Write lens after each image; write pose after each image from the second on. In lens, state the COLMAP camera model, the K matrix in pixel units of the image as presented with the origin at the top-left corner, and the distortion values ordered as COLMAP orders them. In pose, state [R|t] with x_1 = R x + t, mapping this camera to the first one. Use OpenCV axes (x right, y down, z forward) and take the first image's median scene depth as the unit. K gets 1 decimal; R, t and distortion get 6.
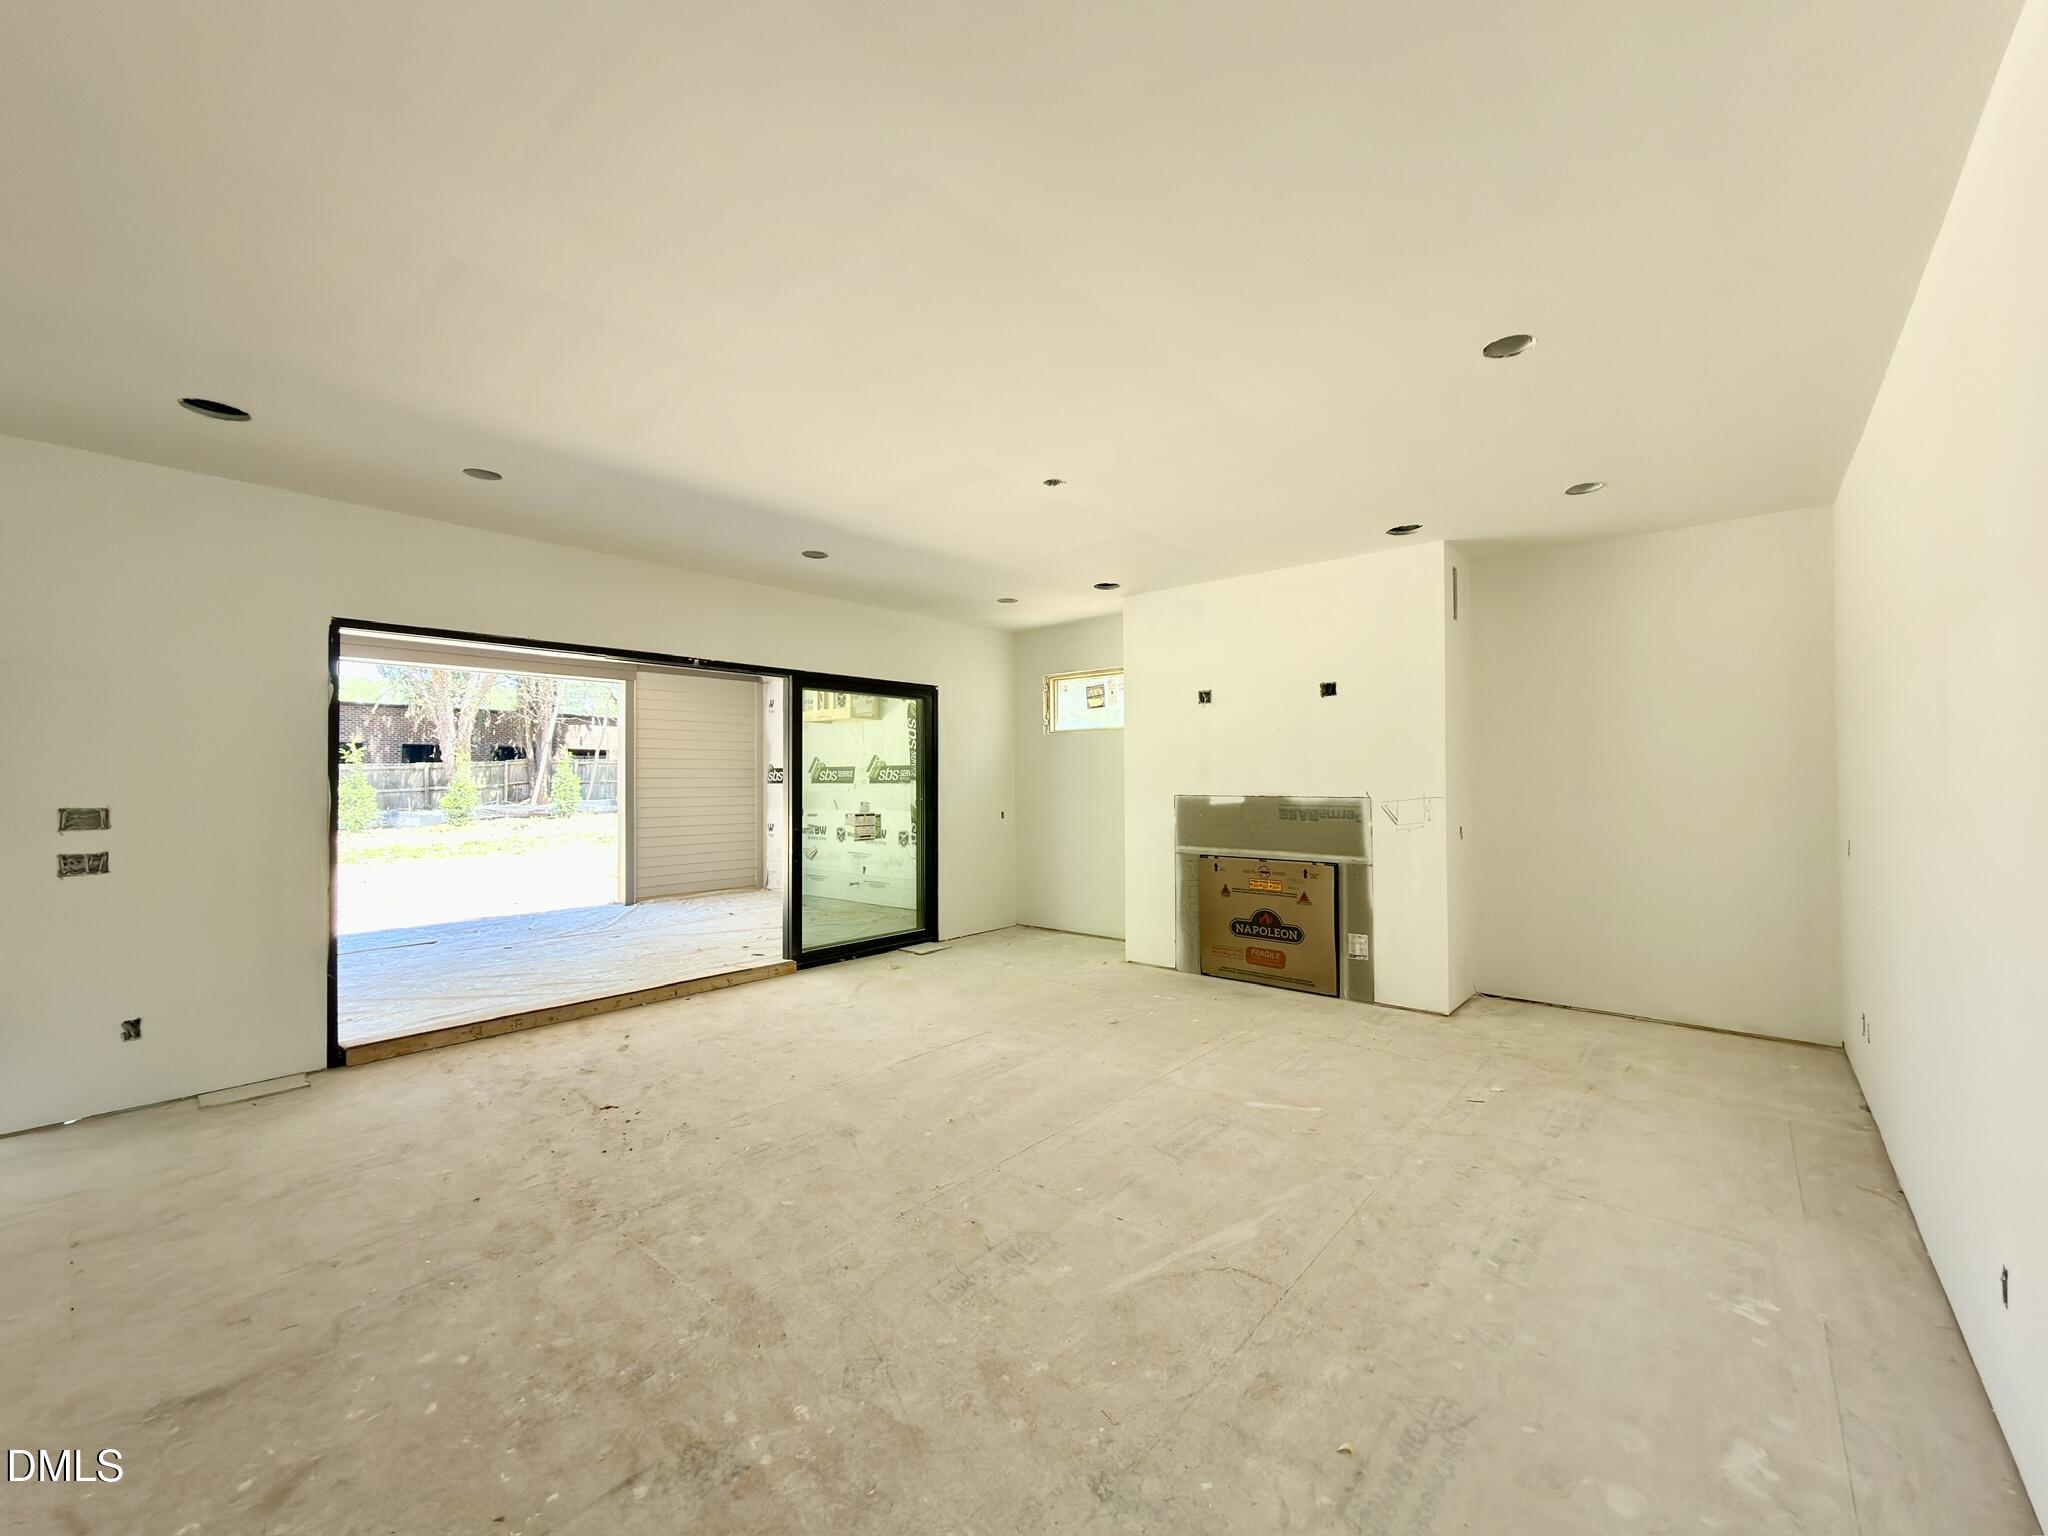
lens RADIAL K [[823.4, 0, 1024.0], [0, 823.4, 768.0], [0, 0, 1]] dist [0.000060, 0.000083]
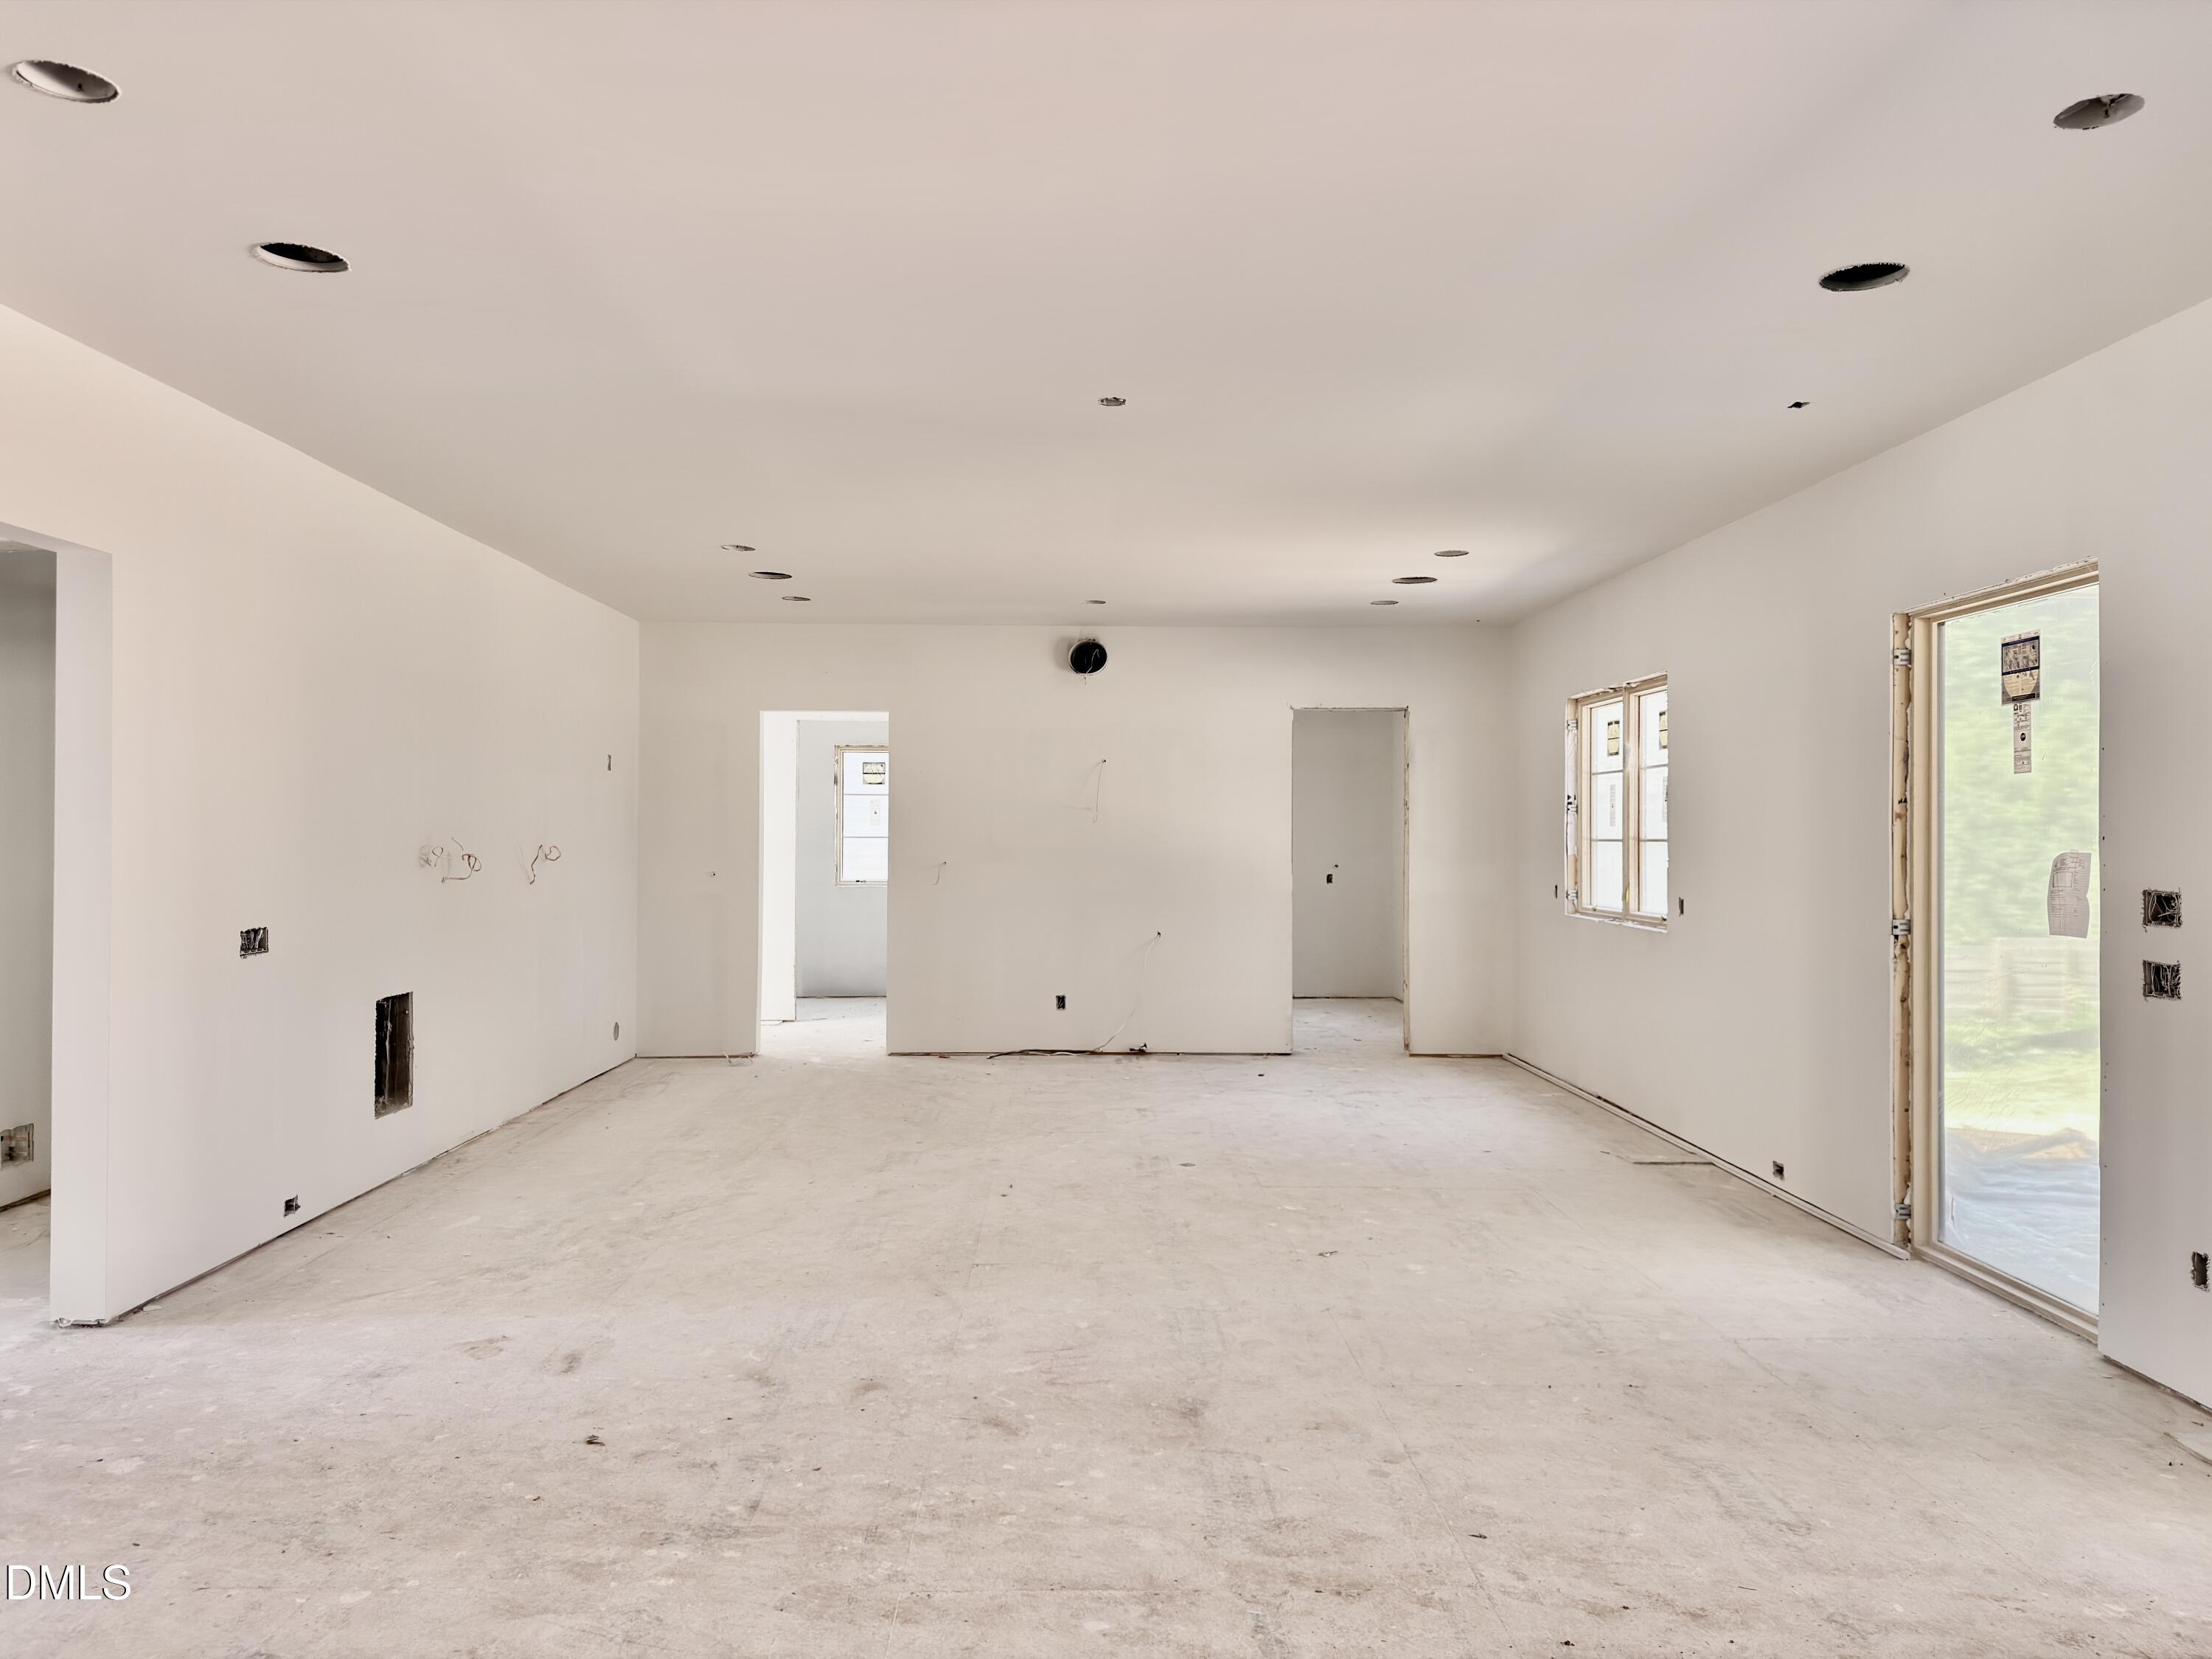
lens RADIAL K [[1536.1, 0, 1102.5], [0, 1536.1, 824.9], [0, 0, 1]] dist [0.083041, -0.113739]
pose [[-0.743992, -0.003643, -0.668179, 0.170023], [0.007914, 0.999867, -0.014264, 0.005434], [0.668142, -0.015900, -0.743864, 0.894996]]
